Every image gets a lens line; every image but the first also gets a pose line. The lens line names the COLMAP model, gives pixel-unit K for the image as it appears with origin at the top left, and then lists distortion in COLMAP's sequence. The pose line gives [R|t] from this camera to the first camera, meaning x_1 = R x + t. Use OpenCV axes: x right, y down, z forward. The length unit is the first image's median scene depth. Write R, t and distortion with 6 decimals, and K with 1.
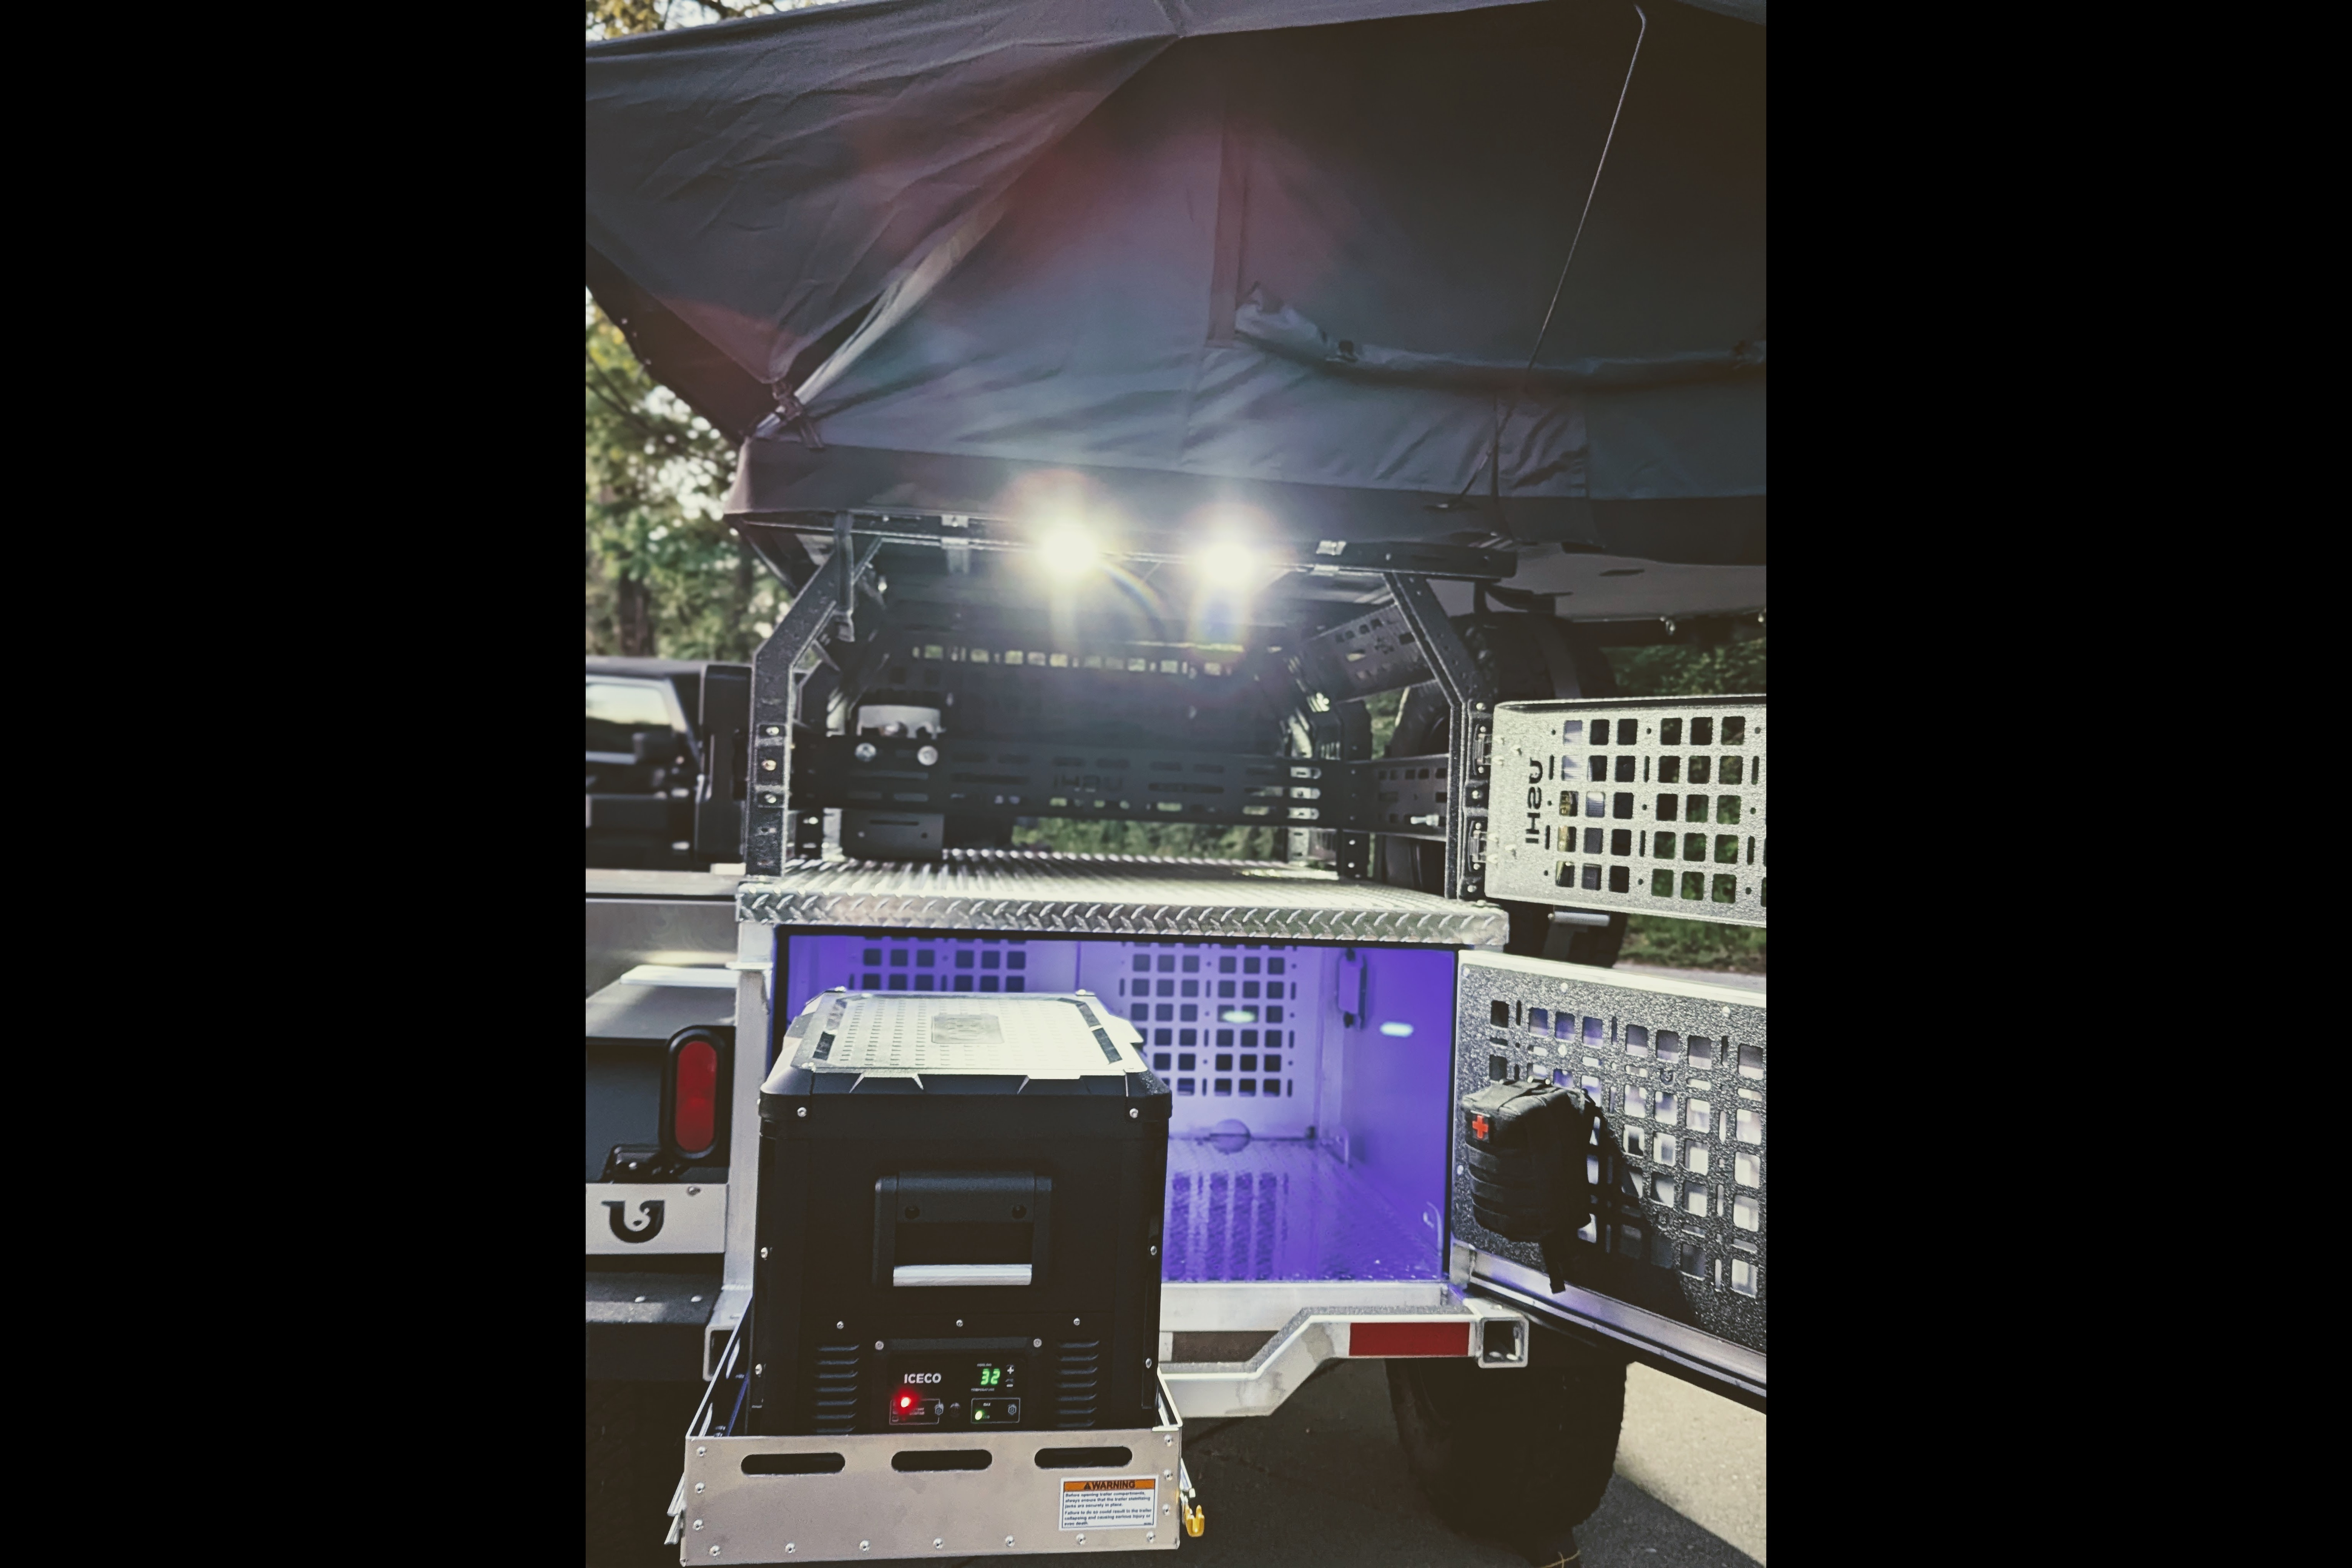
lens RADIAL K [[2125.8, 0, 1163.3], [0, 2125.8, 884.1], [0, 0, 1]] dist [0.004525, -0.000875]
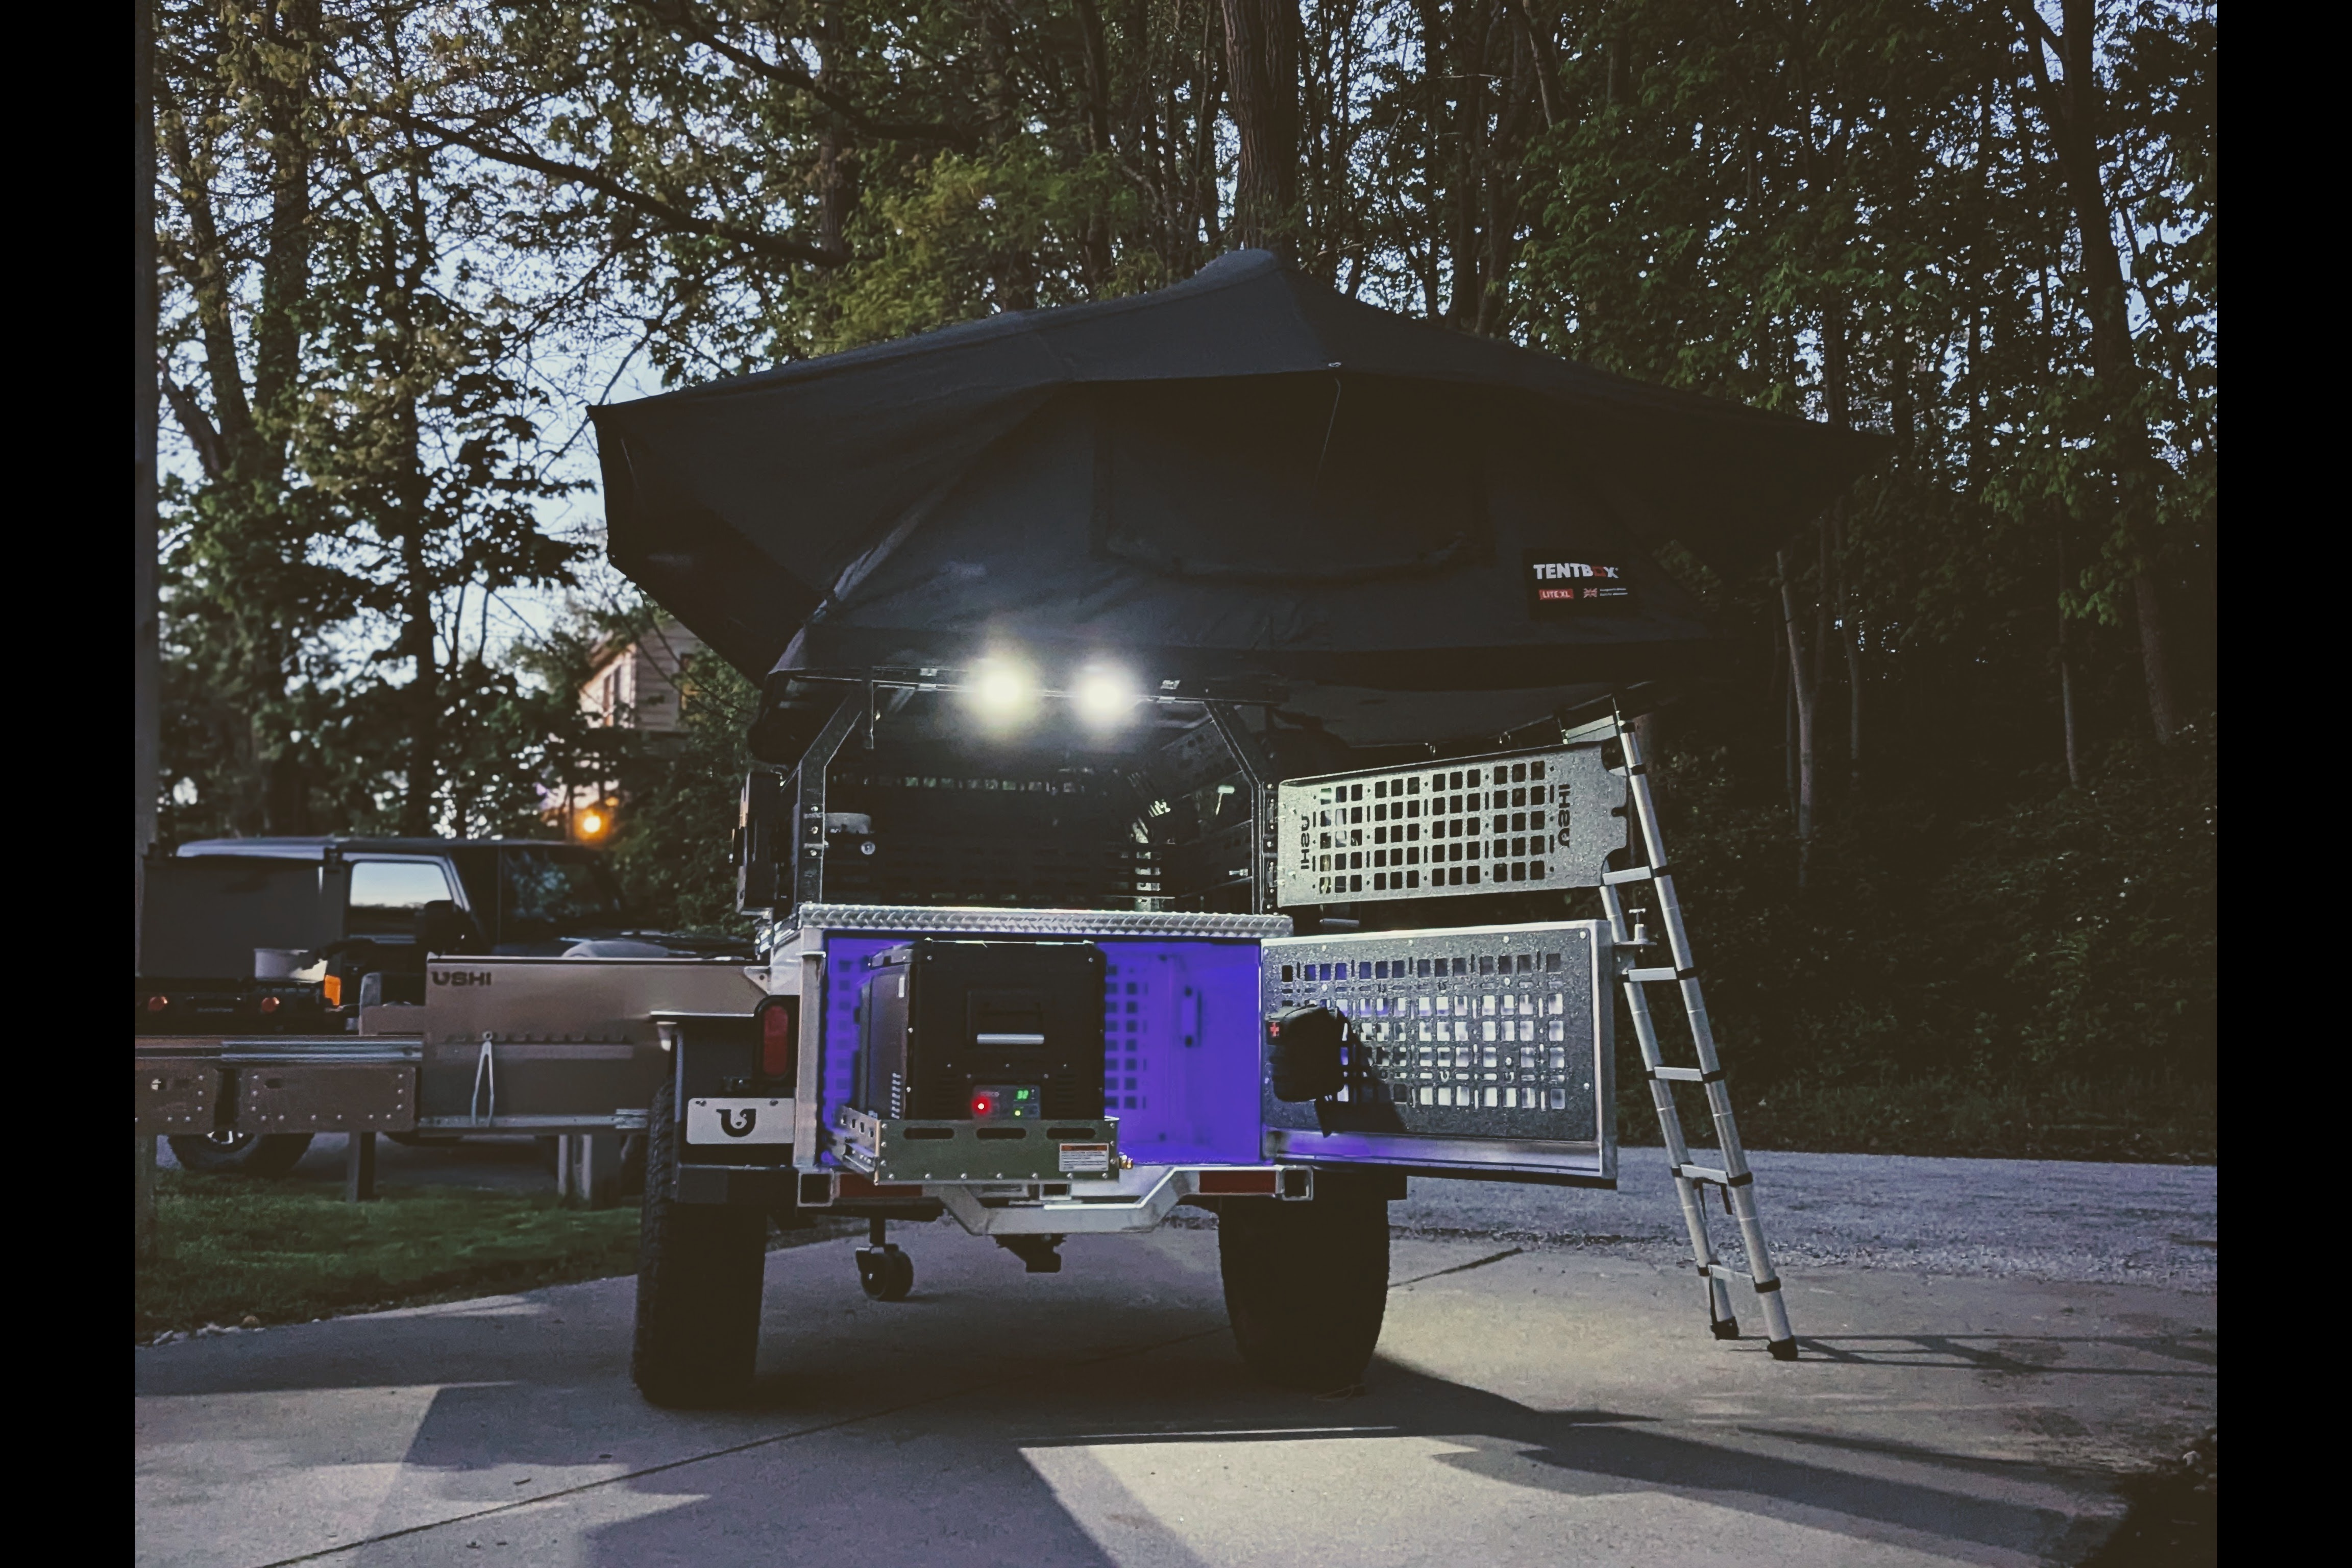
lens RADIAL K [[2227.3, 0, 1152.8], [0, 2227.3, 780.1], [0, 0, 1]] dist [0.015013, 0.005234]
pose [[0.996539, -0.022051, 0.080151, -0.069916], [0.031611, 0.992265, -0.120042, 0.112622], [-0.076884, 0.122160, 0.989528, -0.640780]]
